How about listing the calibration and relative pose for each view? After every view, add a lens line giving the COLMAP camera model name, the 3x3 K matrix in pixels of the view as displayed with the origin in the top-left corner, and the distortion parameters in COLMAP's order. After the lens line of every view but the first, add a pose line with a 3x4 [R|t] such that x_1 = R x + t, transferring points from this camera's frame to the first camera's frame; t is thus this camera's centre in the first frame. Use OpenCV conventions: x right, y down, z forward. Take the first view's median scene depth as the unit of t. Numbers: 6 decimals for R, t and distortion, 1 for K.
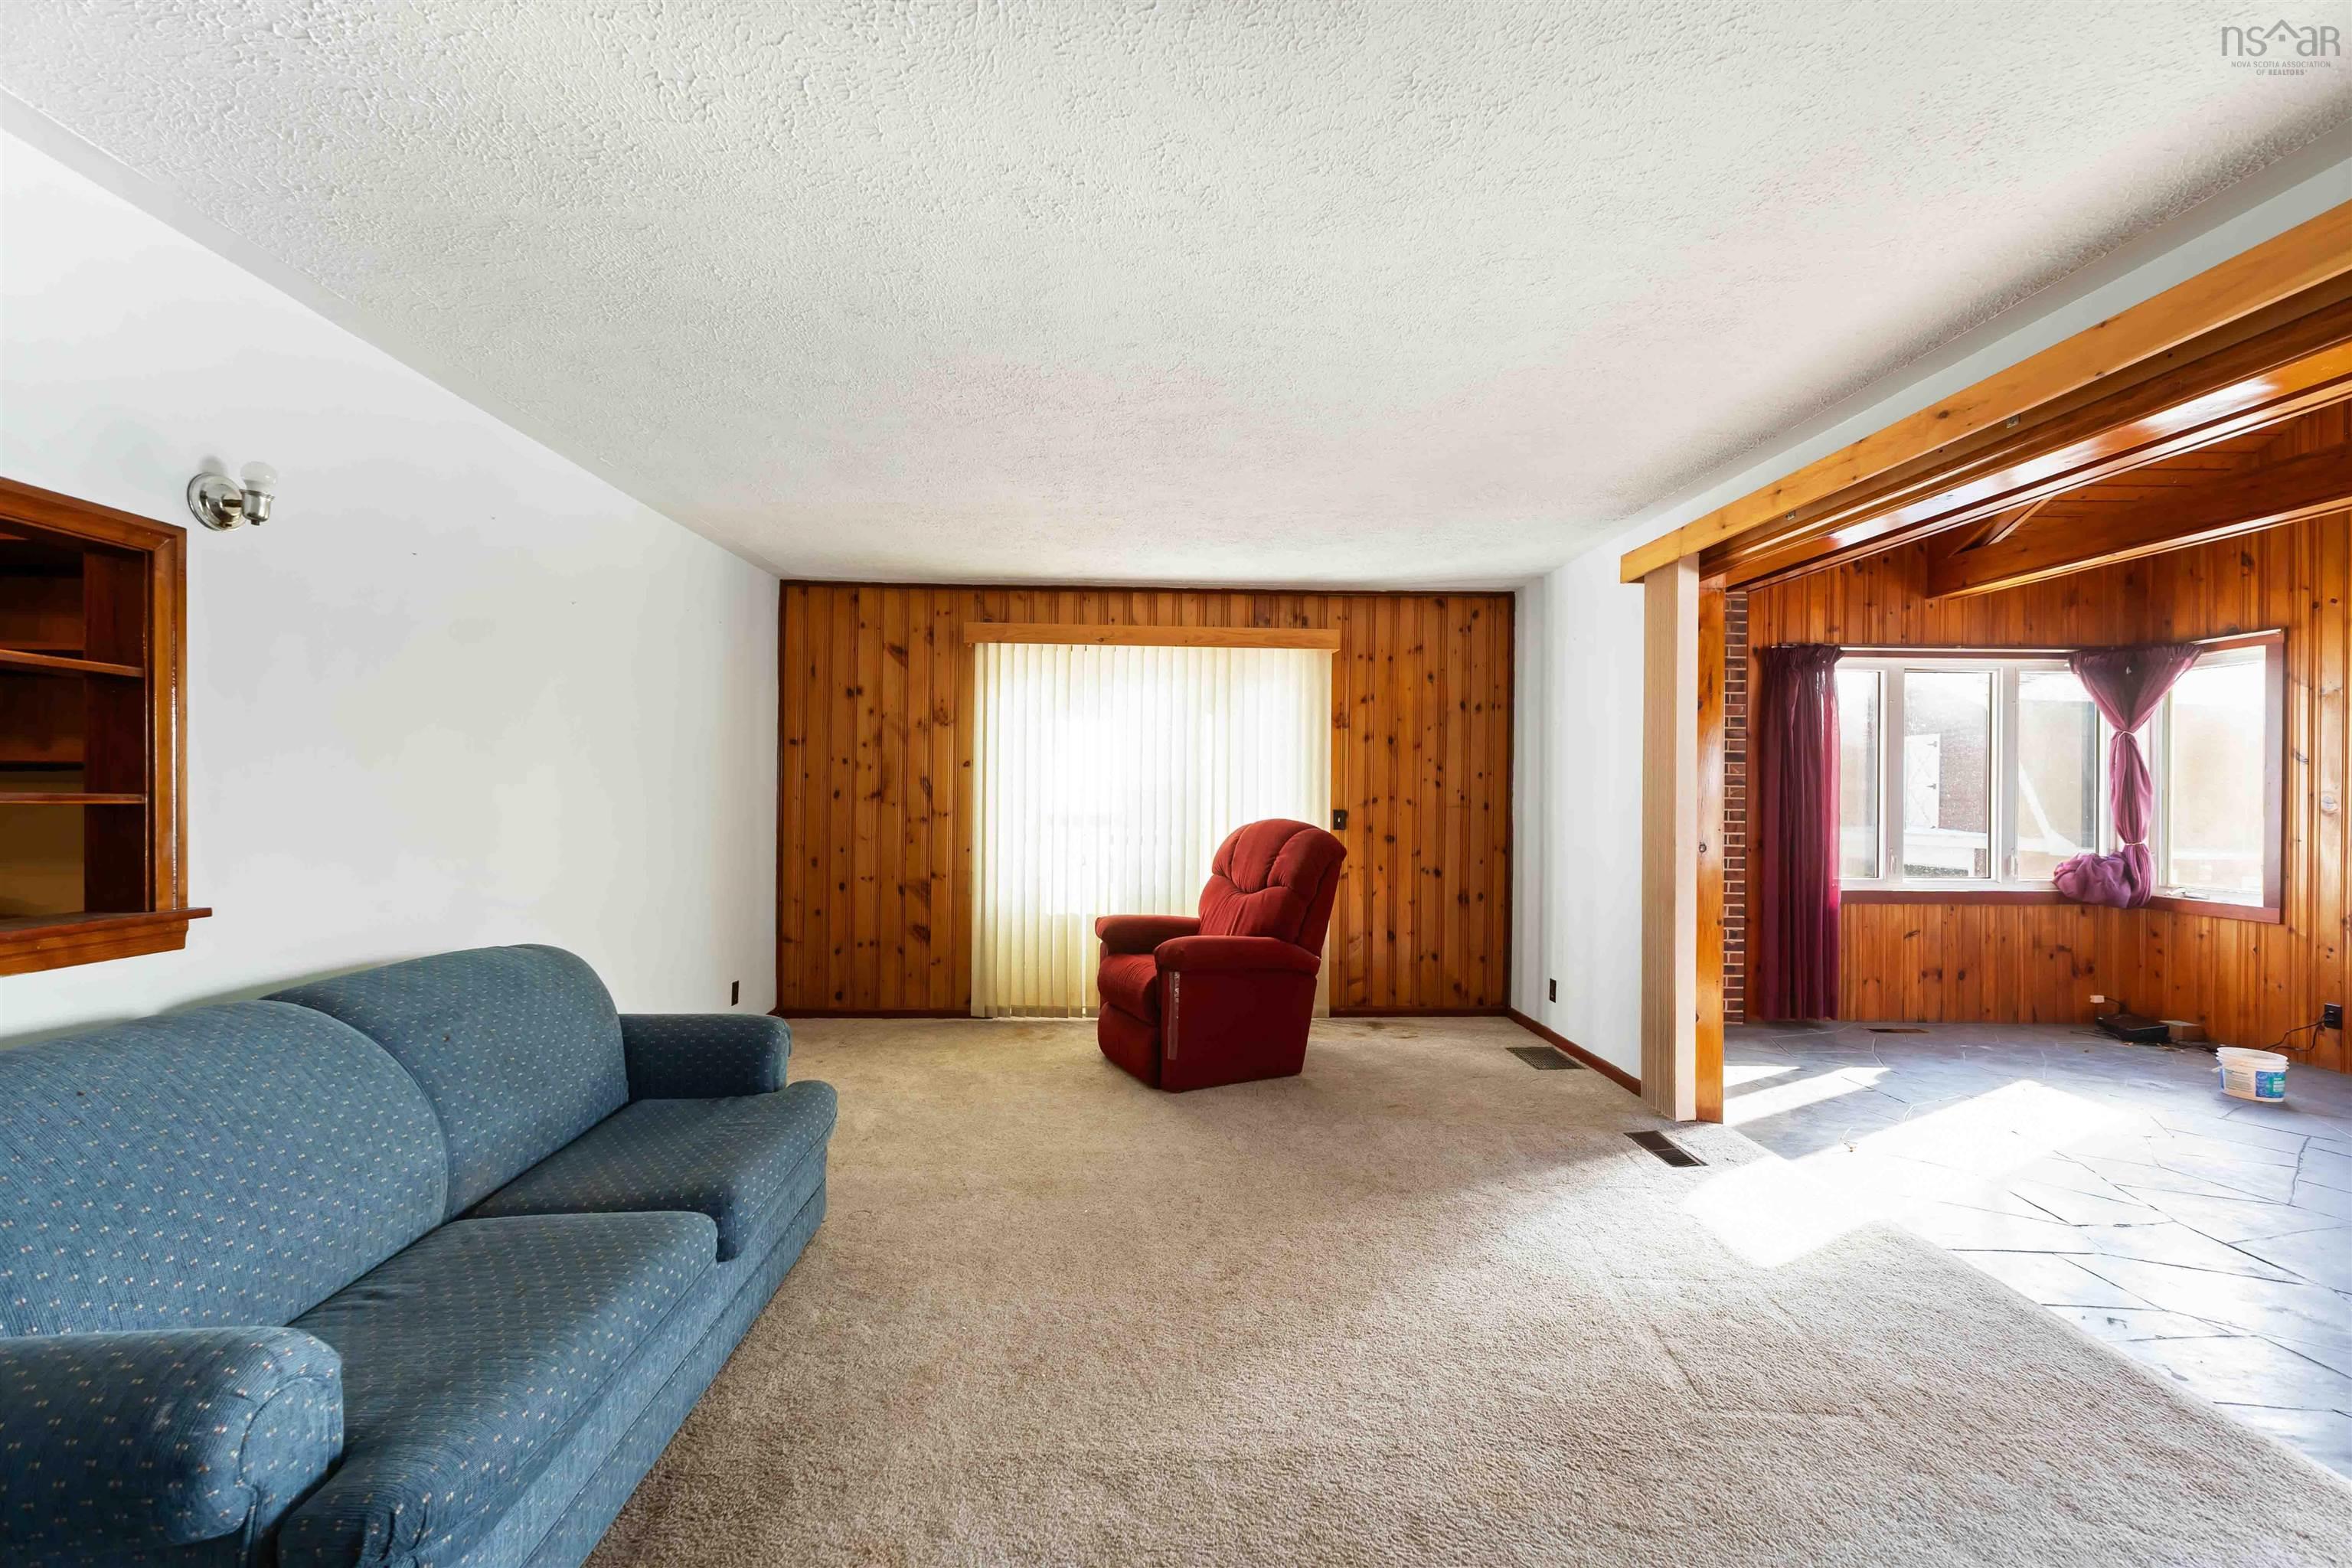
lens RADIAL K [[986.2, 0, 1176.0], [0, 986.2, 784.0], [0, 0, 1]] dist [0.003334, 0.000821]
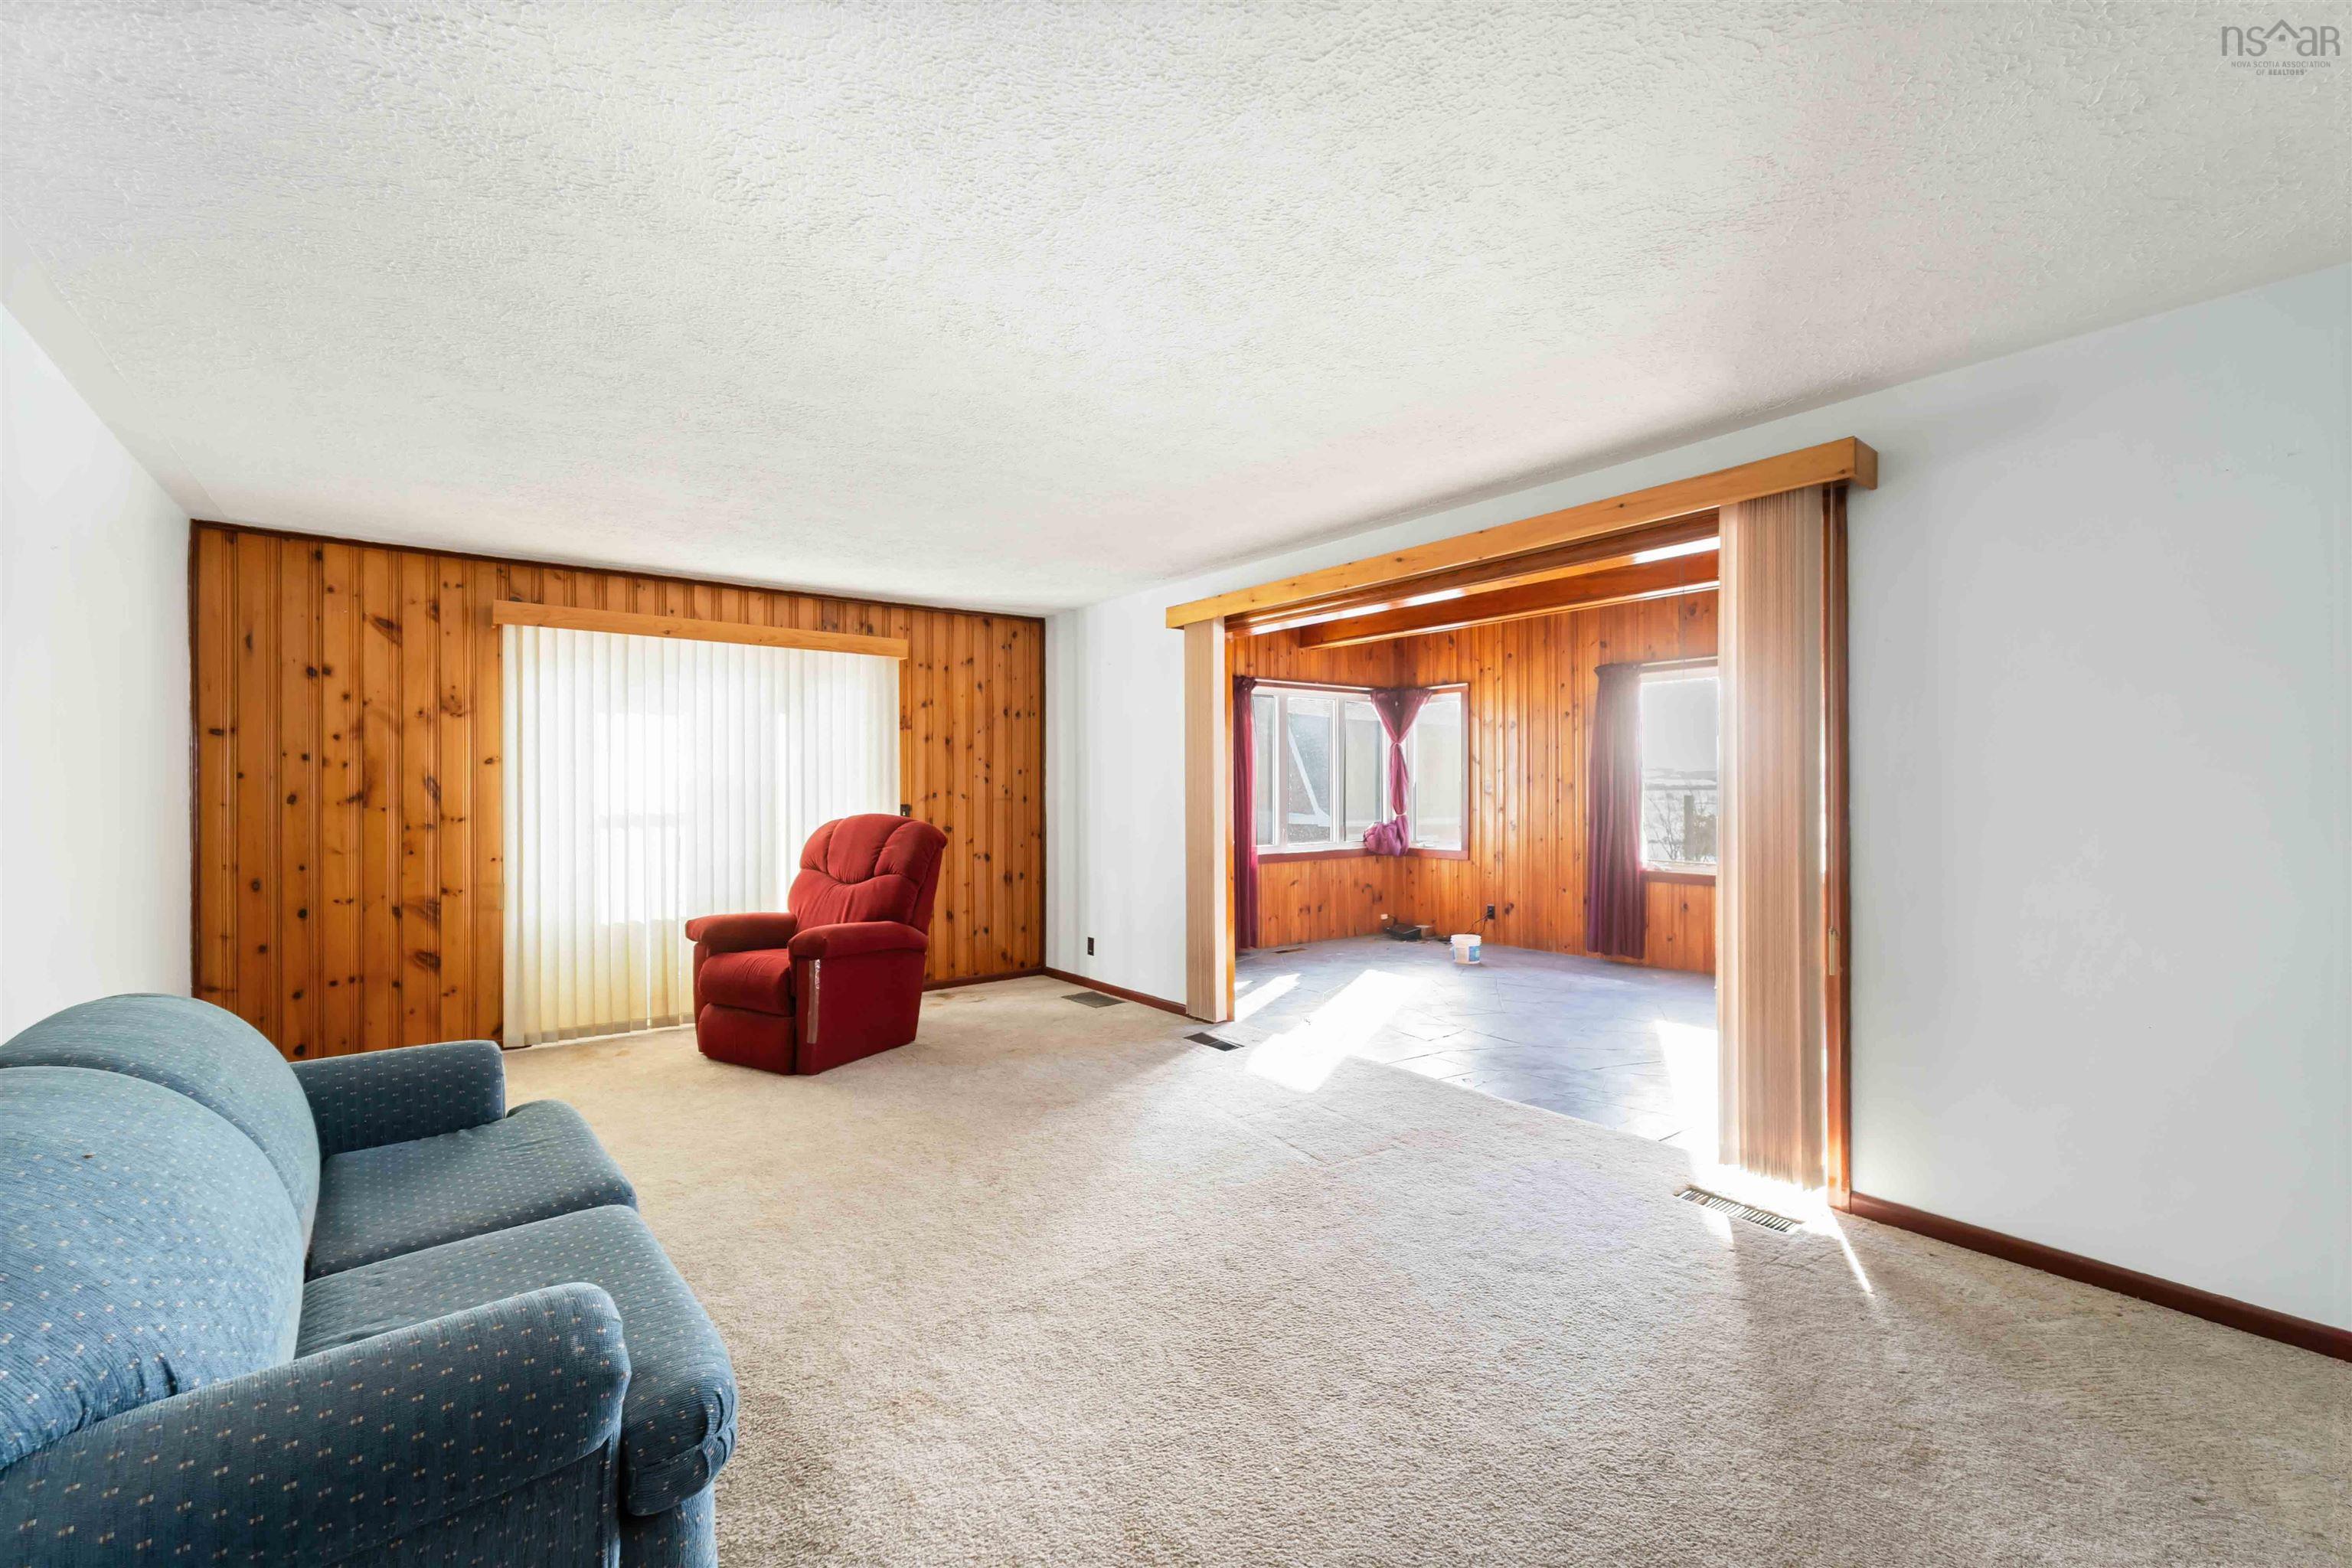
lens RADIAL K [[986.2, 0, 1176.0], [0, 986.2, 784.0], [0, 0, 1]] dist [0.003334, 0.000821]
pose [[0.816985, -0.010012, 0.576572, -0.221111], [0.006449, 0.999945, 0.008225, -0.003535], [-0.576622, -0.003001, 0.817005, -0.065920]]
